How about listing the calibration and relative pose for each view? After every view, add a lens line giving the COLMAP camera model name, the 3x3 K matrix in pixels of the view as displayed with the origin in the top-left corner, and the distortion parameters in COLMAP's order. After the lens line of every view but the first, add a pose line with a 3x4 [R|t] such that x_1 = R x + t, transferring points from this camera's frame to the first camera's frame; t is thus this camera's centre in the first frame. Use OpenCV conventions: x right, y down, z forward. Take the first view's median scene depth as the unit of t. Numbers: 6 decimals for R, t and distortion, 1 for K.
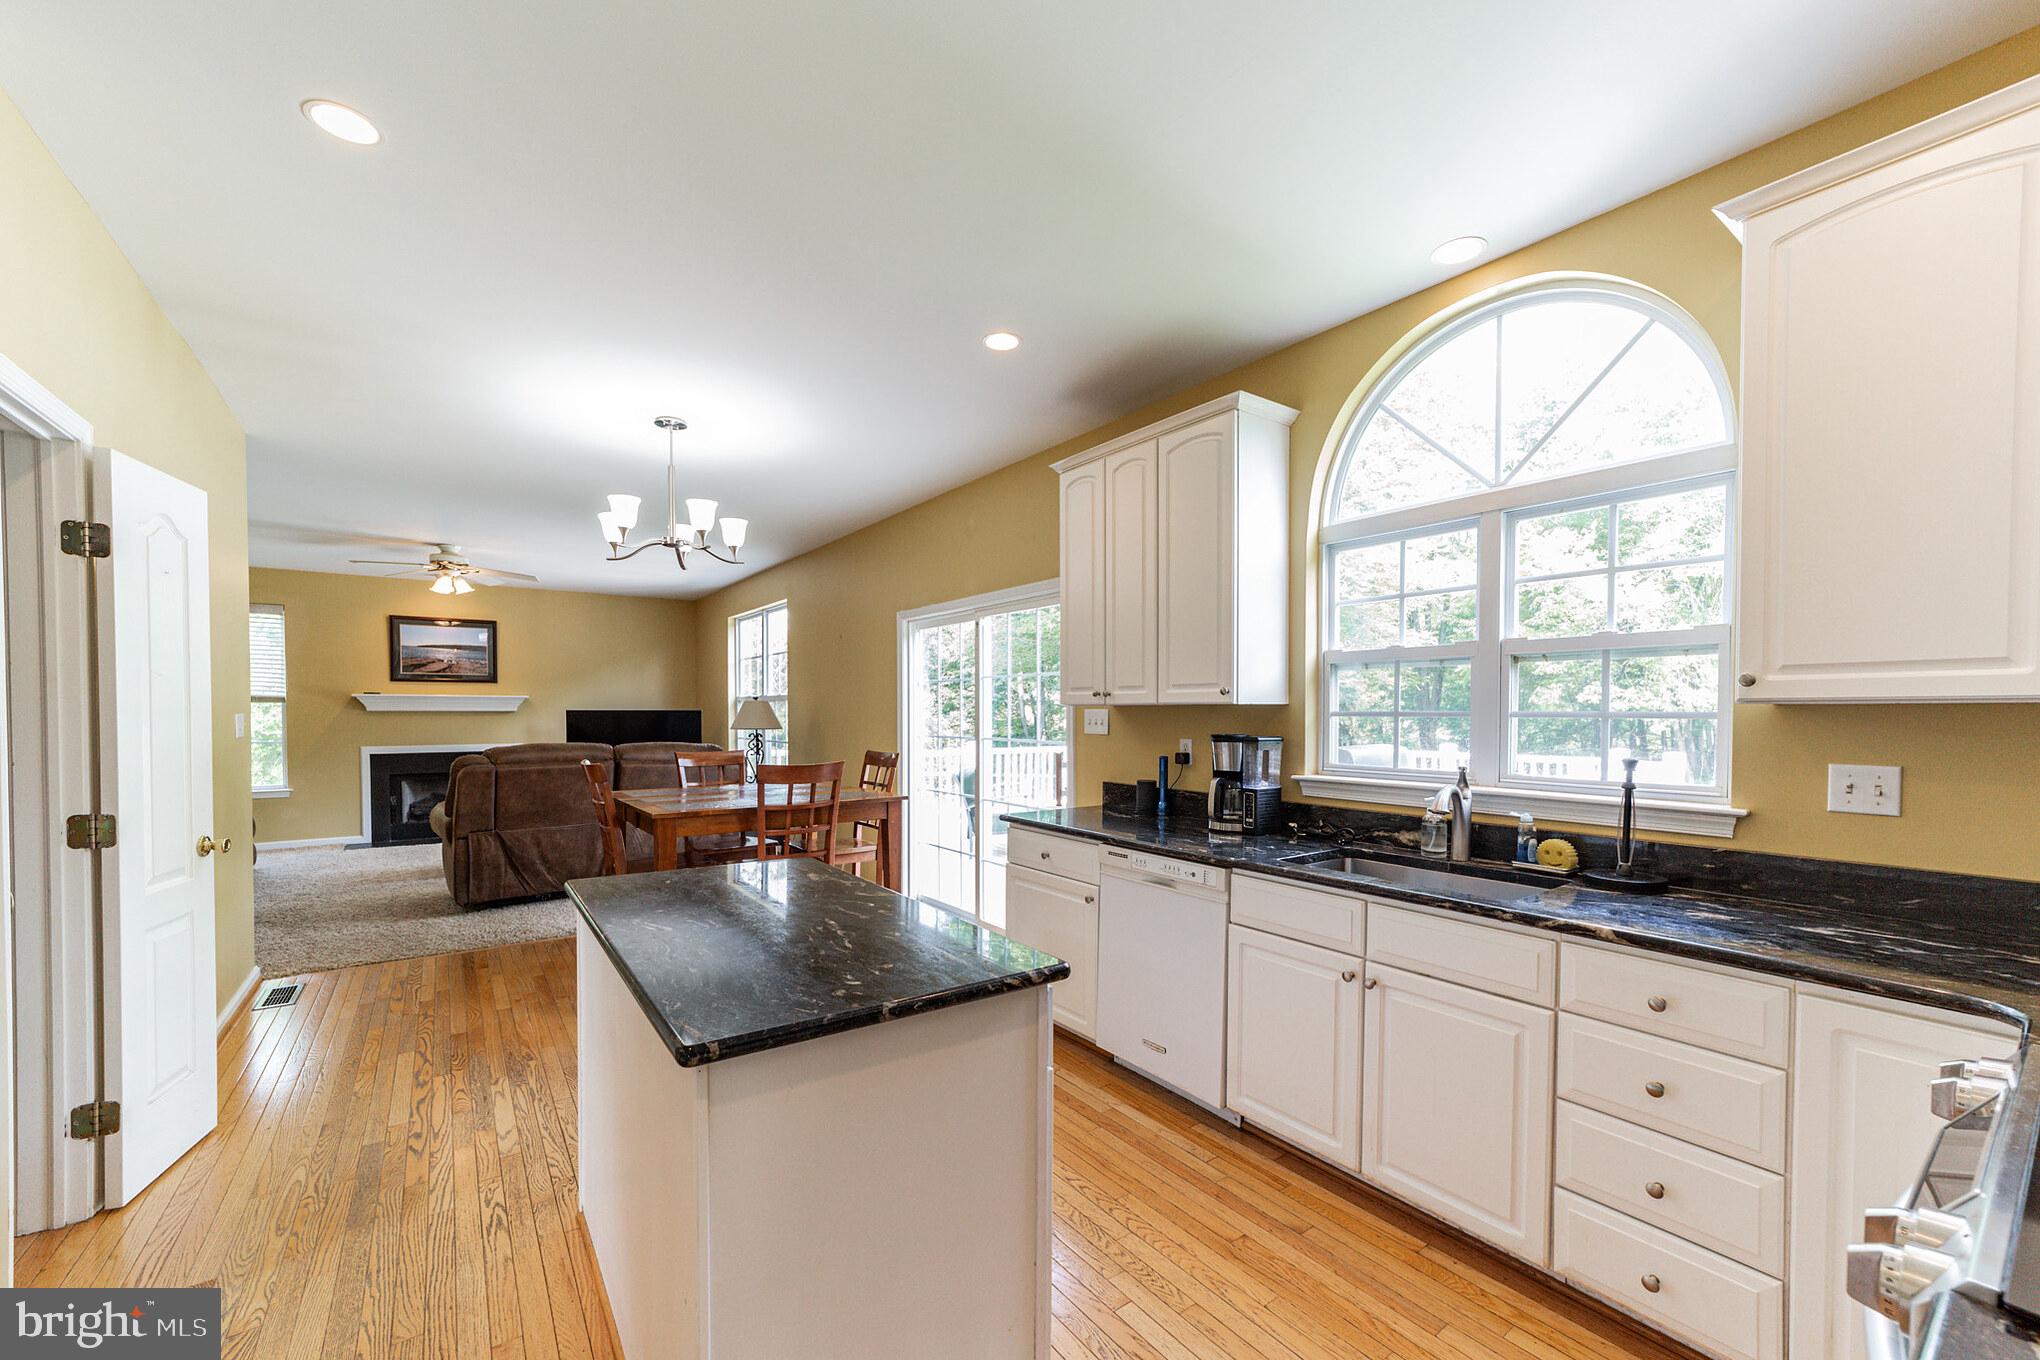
lens RADIAL K [[787.3, 0, 1020.2], [0, 787.3, 730.9], [0, 0, 1]] dist [-0.011477, 0.003458]
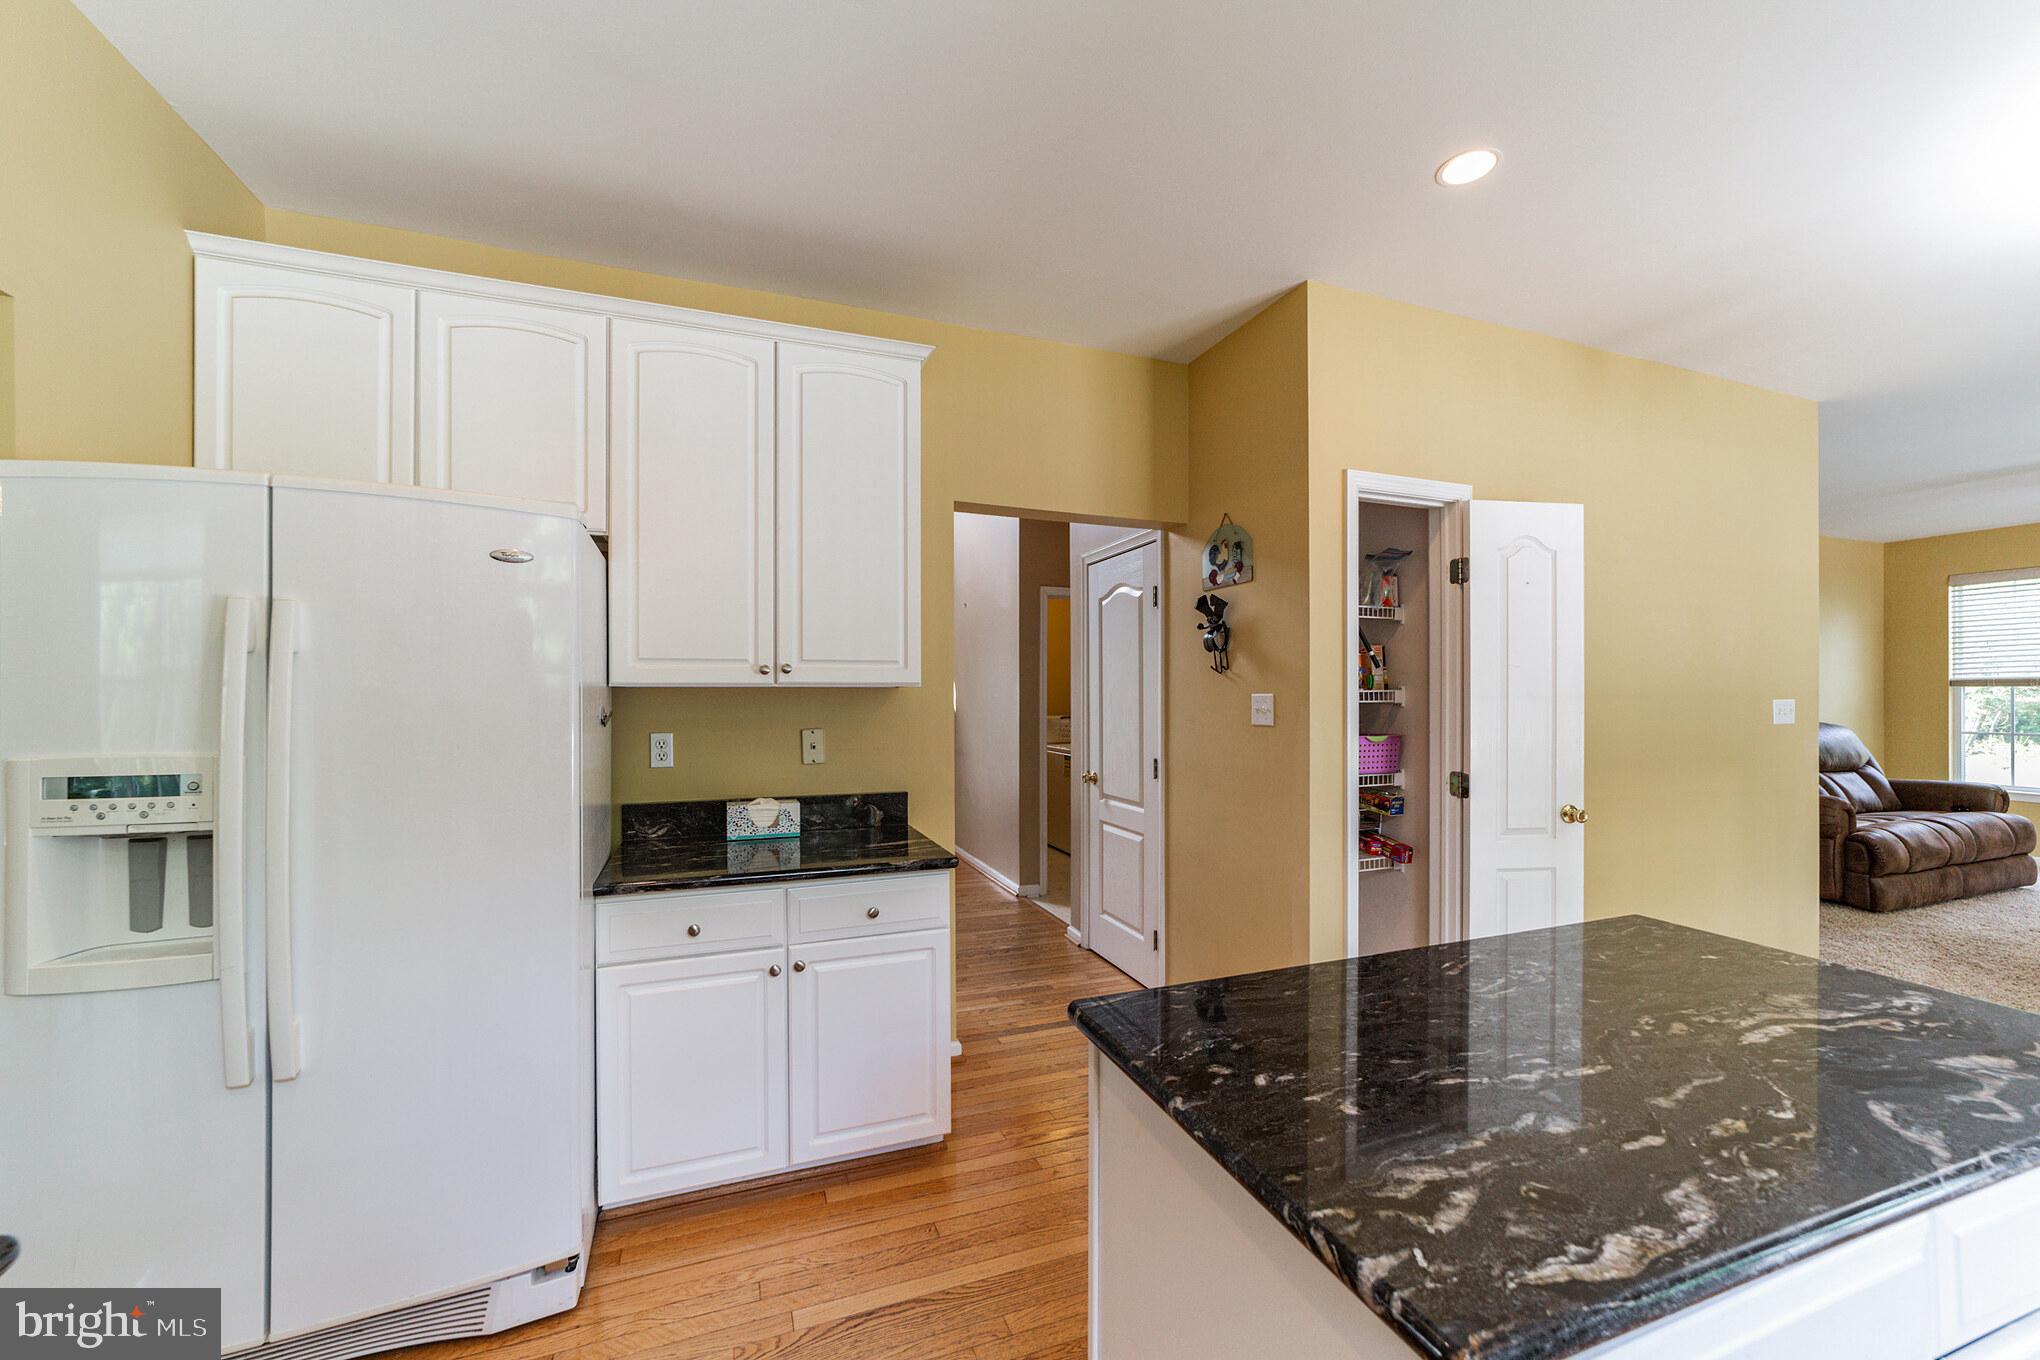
lens RADIAL K [[787.3, 0, 1027.7], [0, 787.3, 691.5], [0, 0, 1]] dist [-0.011477, 0.003458]
pose [[-0.267282, -0.006674, -0.963595, 0.341436], [-0.026237, 0.999656, 0.000354, -0.013091], [0.963261, 0.025377, -0.267365, 0.643028]]
